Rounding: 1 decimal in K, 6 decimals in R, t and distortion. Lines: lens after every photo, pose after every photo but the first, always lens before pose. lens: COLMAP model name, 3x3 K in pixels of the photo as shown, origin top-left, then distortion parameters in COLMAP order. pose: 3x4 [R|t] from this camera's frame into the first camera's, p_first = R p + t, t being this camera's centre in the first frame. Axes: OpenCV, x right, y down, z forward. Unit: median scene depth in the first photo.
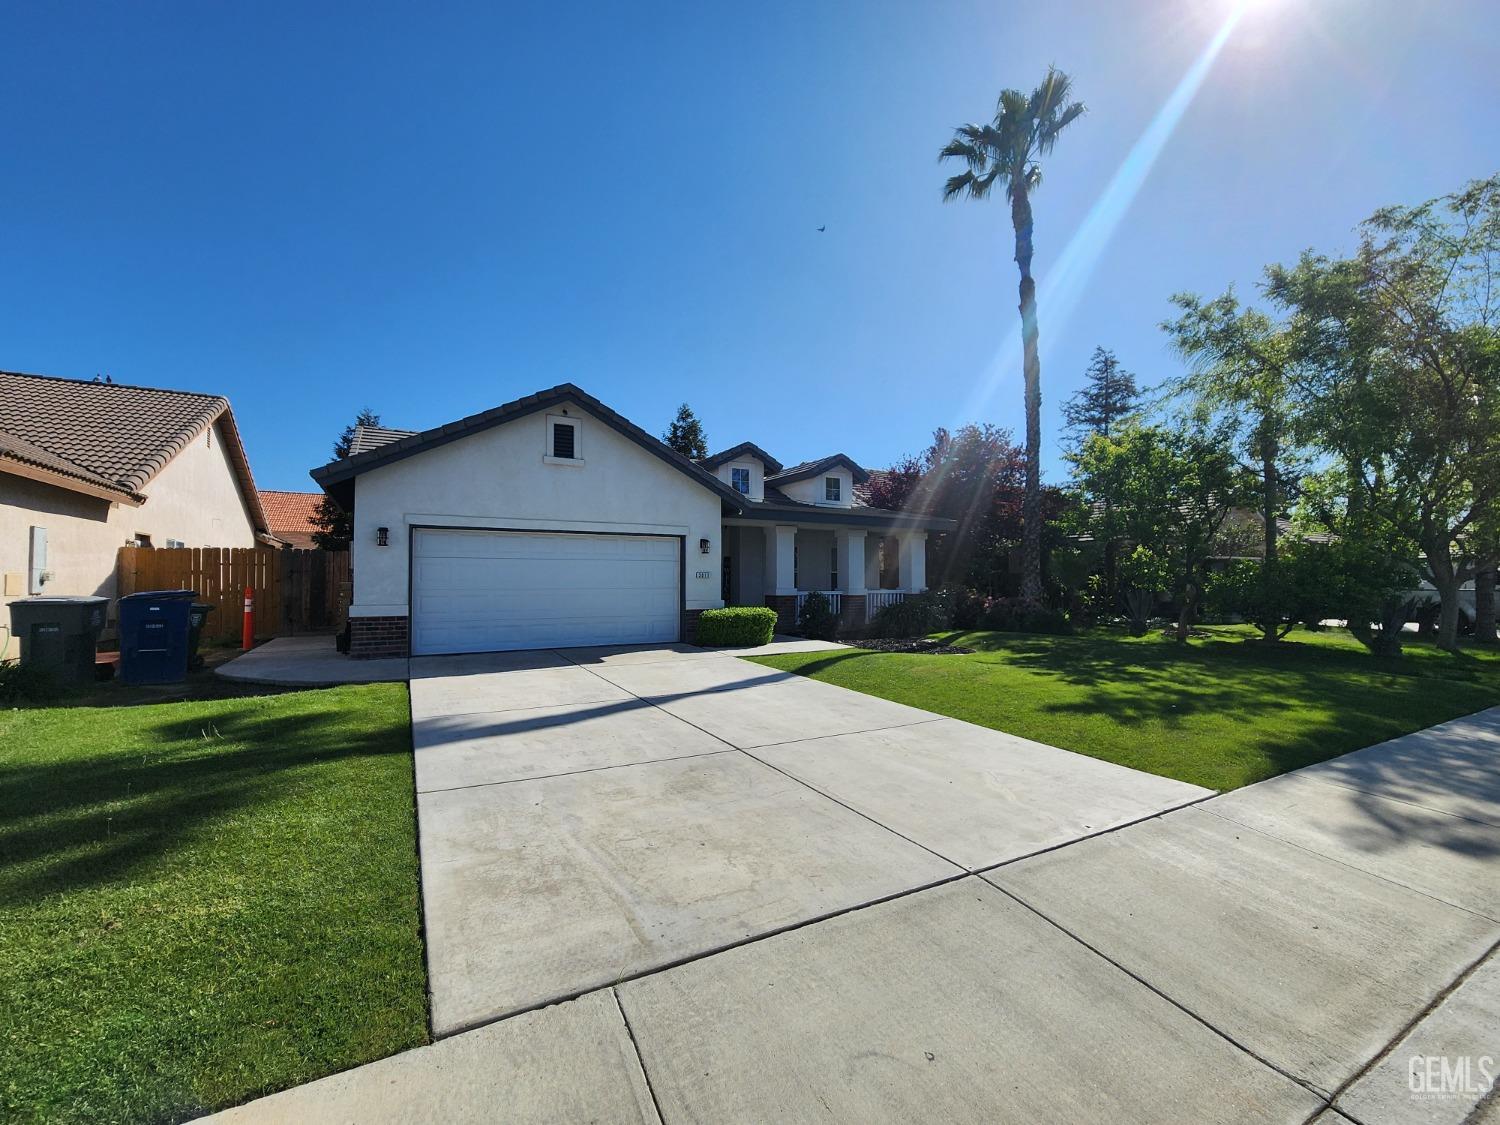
lens RADIAL K [[619.3, 0, 738.2], [0, 619.3, 567.6], [0, 0, 1]] dist [0.001182, -0.000128]
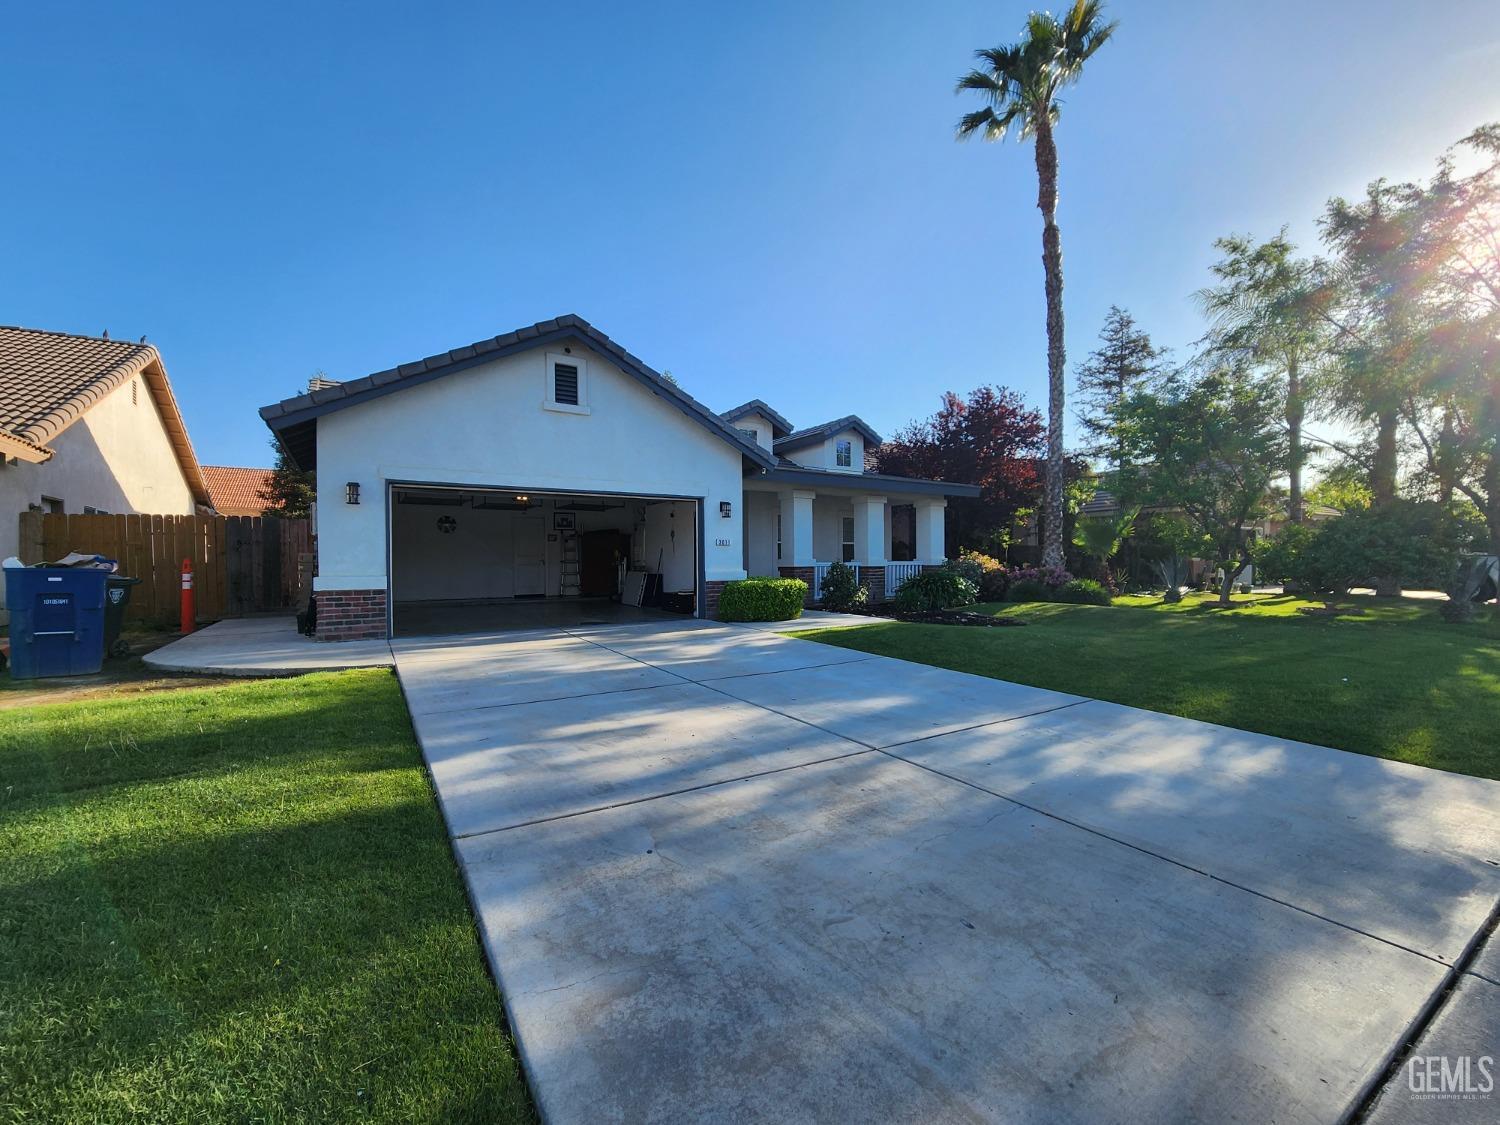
lens RADIAL K [[616.5, 0, 732.8], [0, 616.5, 567.1], [0, 0, 1]] dist [0.006079, 0.000143]
pose [[0.998799, -0.009354, 0.048100, -0.070849], [0.008040, 0.999591, 0.027440, 0.019317], [-0.048337, -0.027021, 0.998466, 0.098010]]
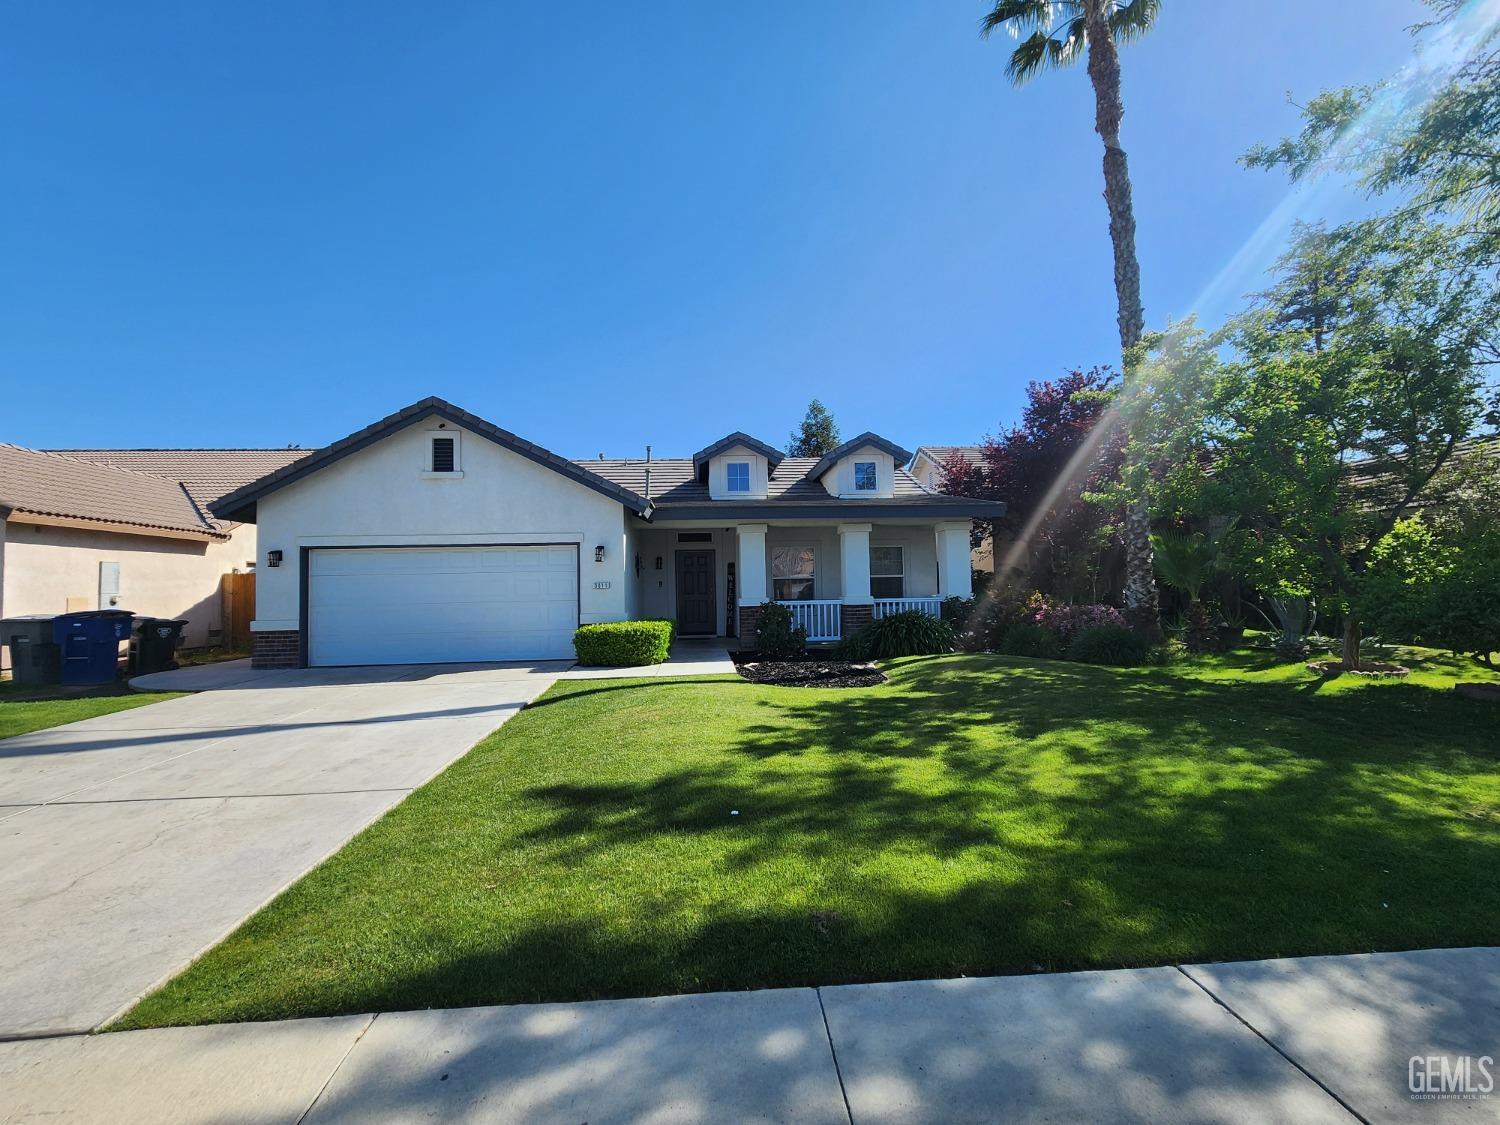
lens RADIAL K [[619.3, 0, 738.2], [0, 619.3, 567.6], [0, 0, 1]] dist [0.001182, -0.000128]
pose [[0.908891, -0.033623, -0.415676, 0.416262], [0.029030, 0.999428, -0.017366, 0.005940], [0.416022, 0.003716, 0.909347, 0.216899]]
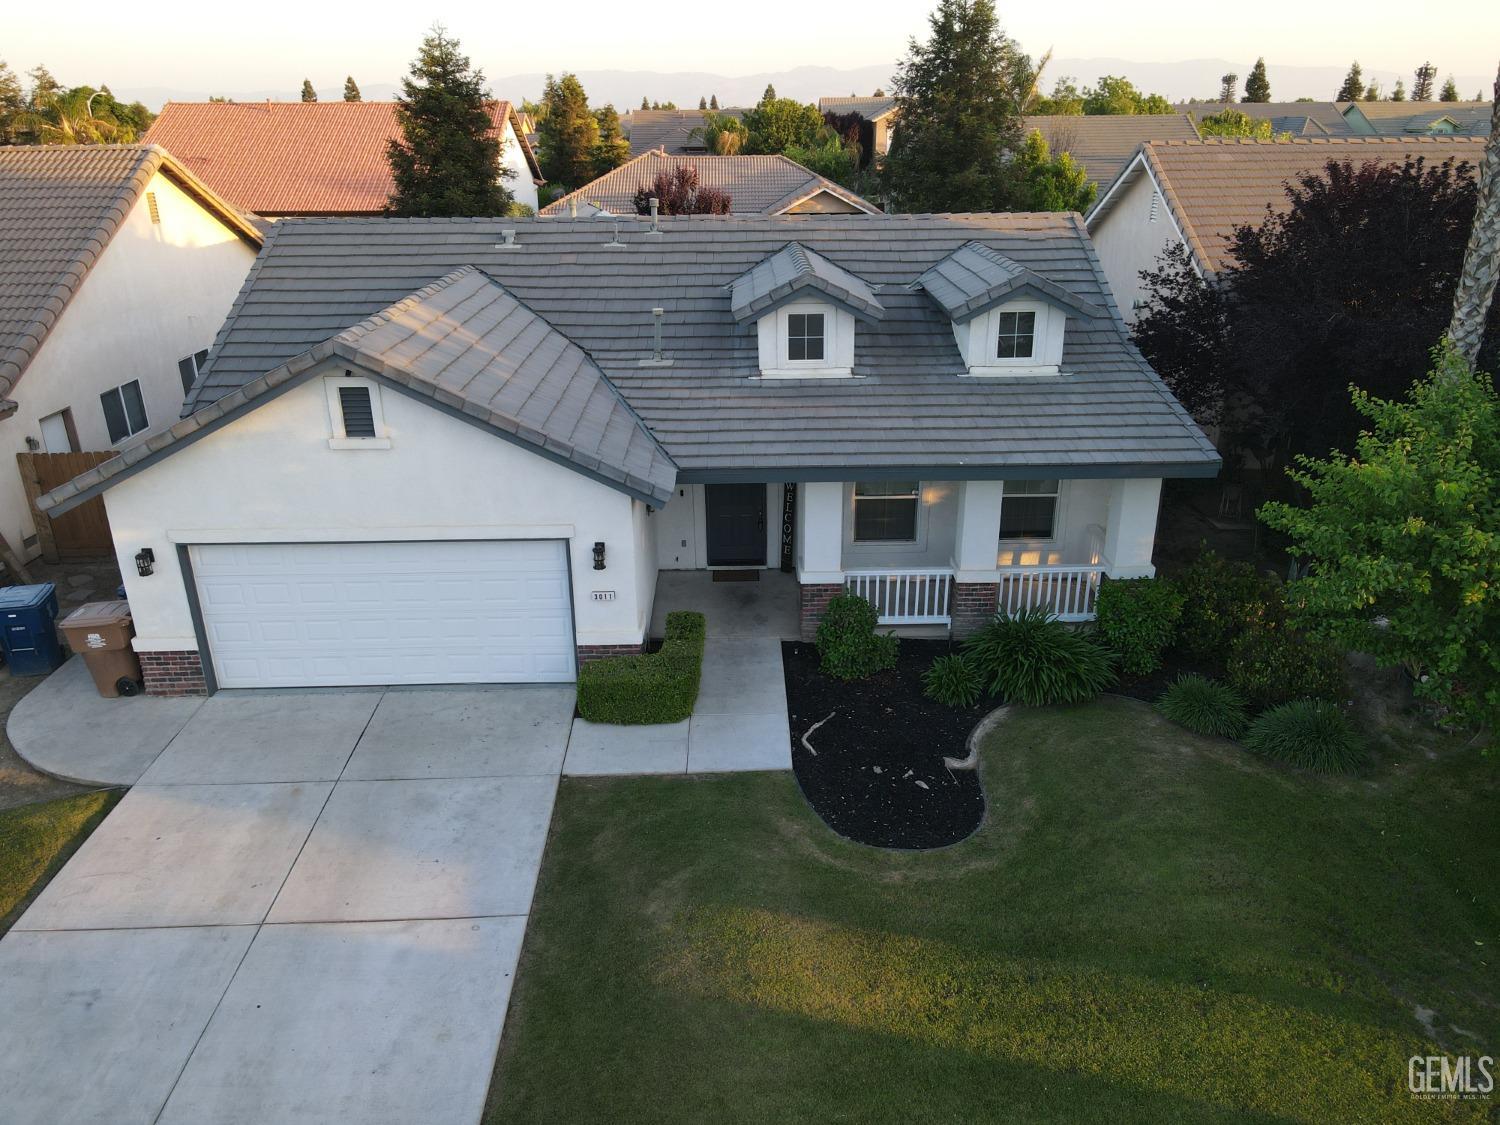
lens RADIAL K [[1089.4, 0, 752.5], [0, 1089.4, 568.4], [0, 0, 1]] dist [0.004565, 0.008586]
pose [[0.887395, 0.169862, -0.428575, 0.458803], [0.015108, 0.918431, 0.395294, -0.375785], [0.460761, -0.357256, 0.812445, 0.145208]]
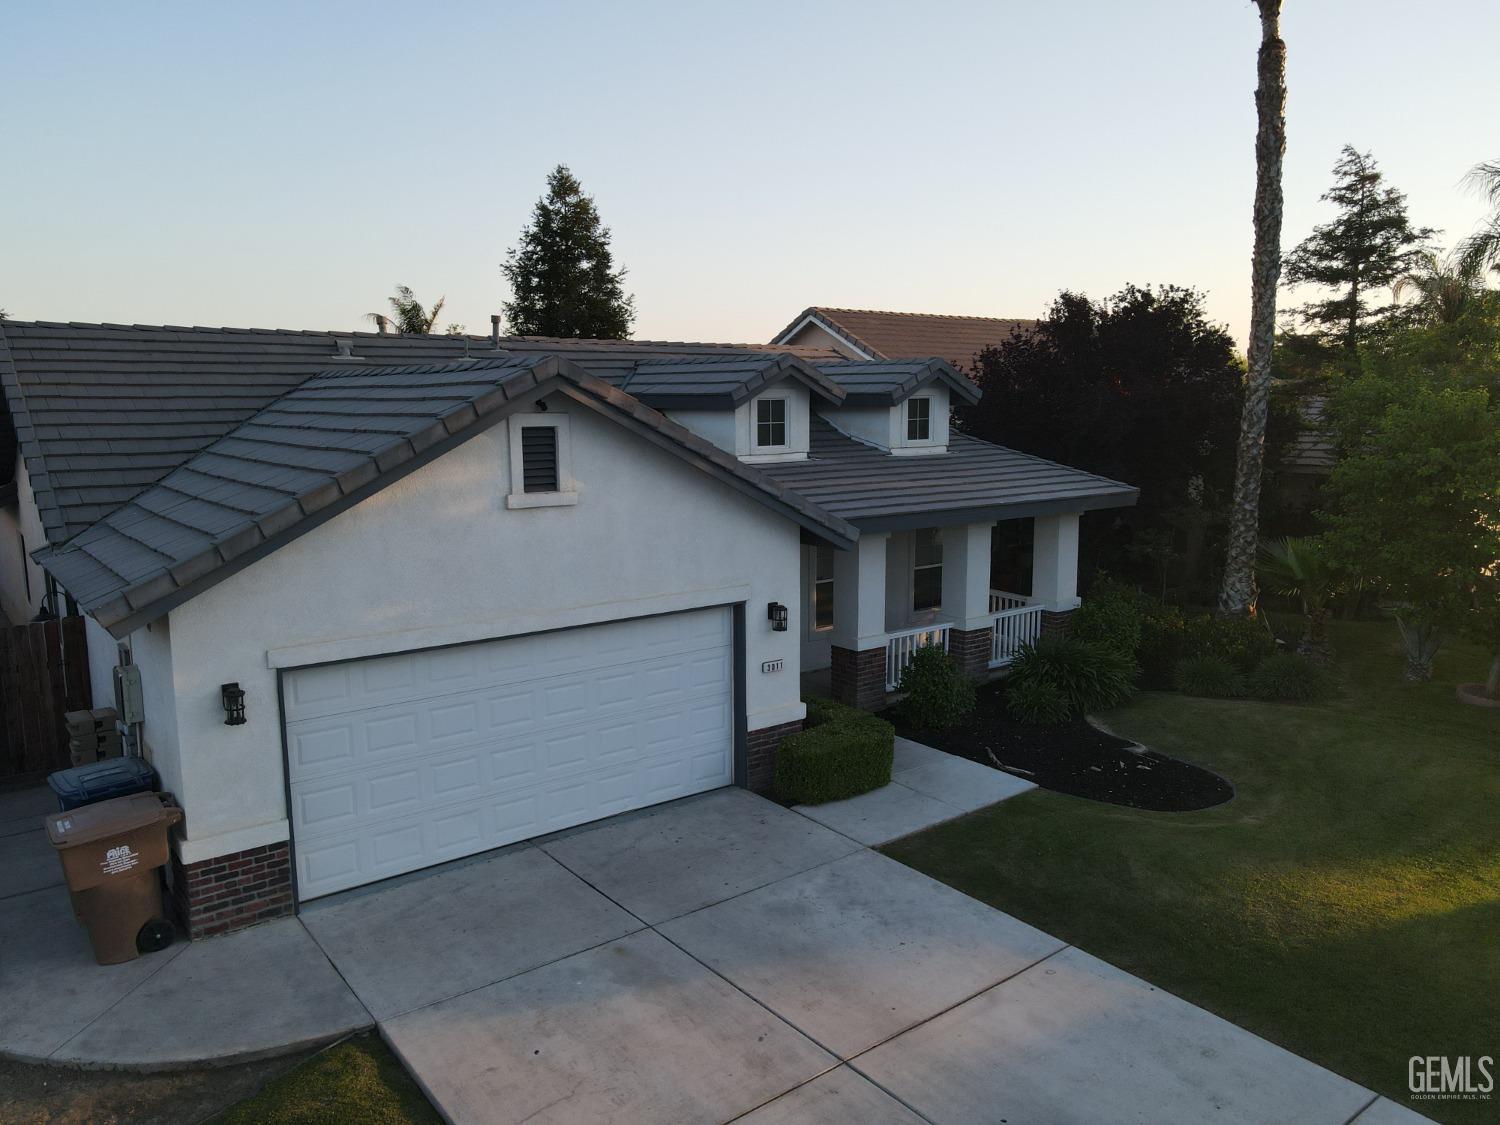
lens RADIAL K [[1098.3, 0, 750.0], [0, 1098.3, 562.5], [0, 0, 1]] dist [0.008430, 0.006934]
pose [[0.987660, -0.028857, 0.153930, -0.187795], [0.002774, 0.985947, 0.167038, -0.203630], [-0.156587, -0.164550, 0.973860, 0.046040]]
